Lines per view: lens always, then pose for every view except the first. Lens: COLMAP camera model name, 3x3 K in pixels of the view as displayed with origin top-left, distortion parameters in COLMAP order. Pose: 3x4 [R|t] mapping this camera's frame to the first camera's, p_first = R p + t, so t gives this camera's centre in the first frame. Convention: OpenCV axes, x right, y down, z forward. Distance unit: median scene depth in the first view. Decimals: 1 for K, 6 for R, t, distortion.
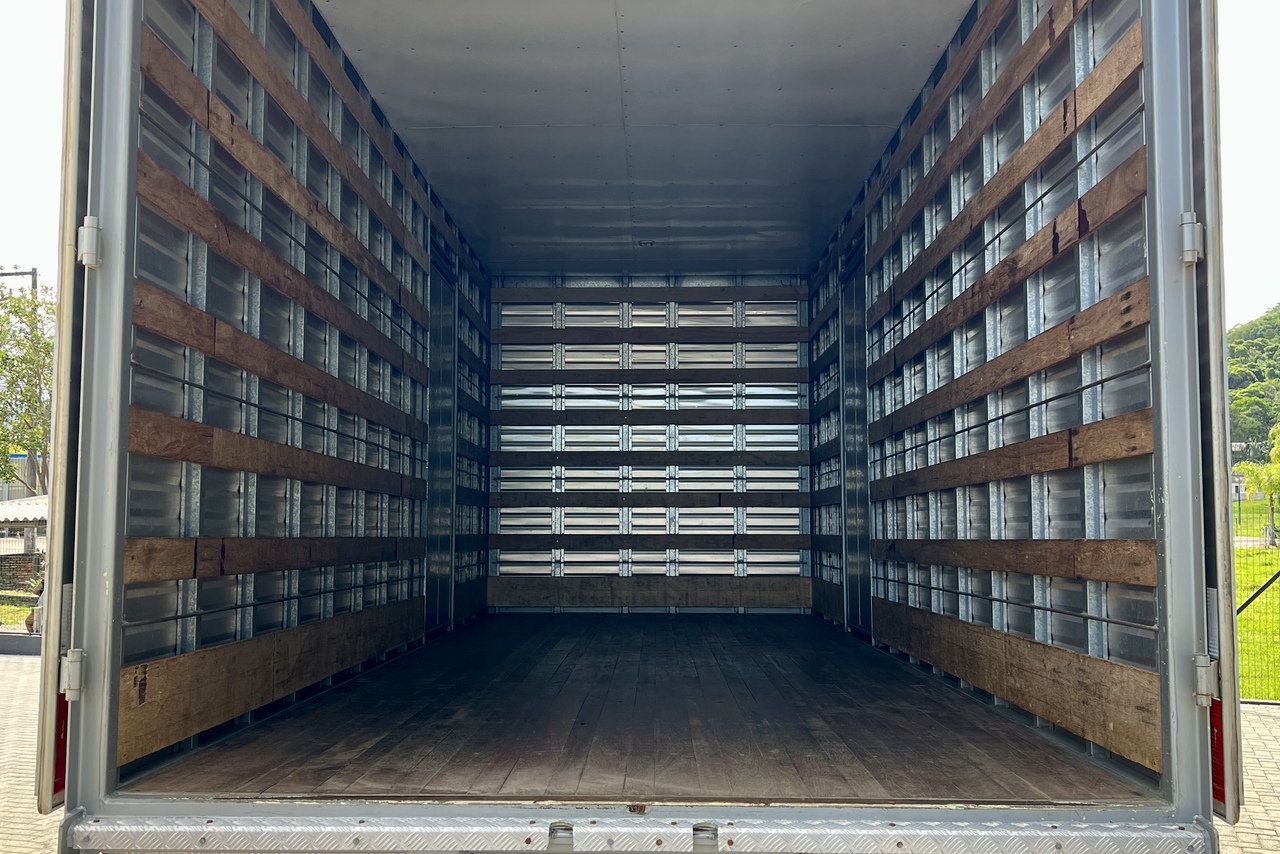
lens RADIAL K [[1229.7, 0, 639.3], [0, 1229.7, 425.4], [0, 0, 1]] dist [0.020103, 0.000000]
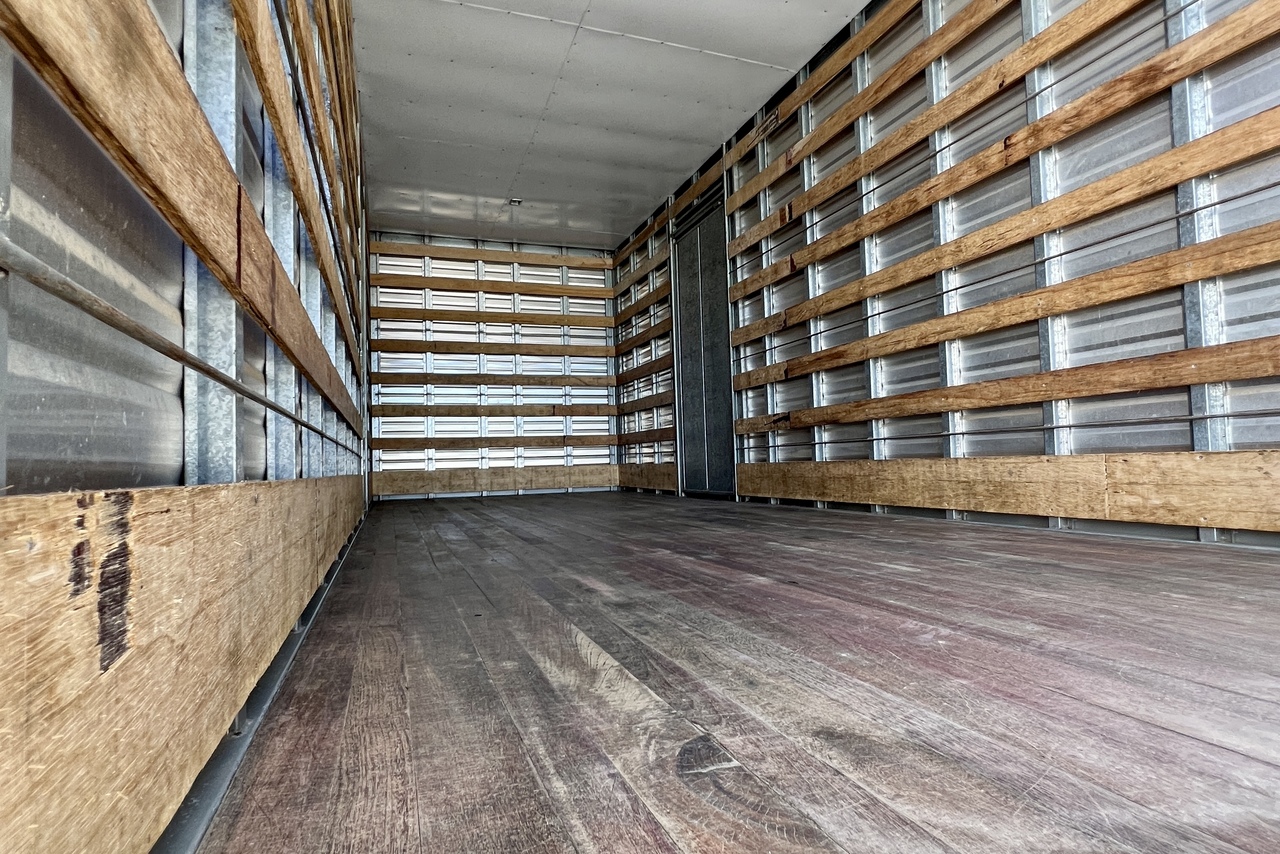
lens RADIAL K [[667.4, 0, 638.9], [0, 667.4, 437.7], [0, 0, 1]] dist [-0.021052, 0.000979]
pose [[0.932430, -0.014831, 0.361047, -0.114418], [-0.001425, 0.998999, 0.044715, 0.057469], [-0.361348, -0.042208, 0.931475, 0.274998]]
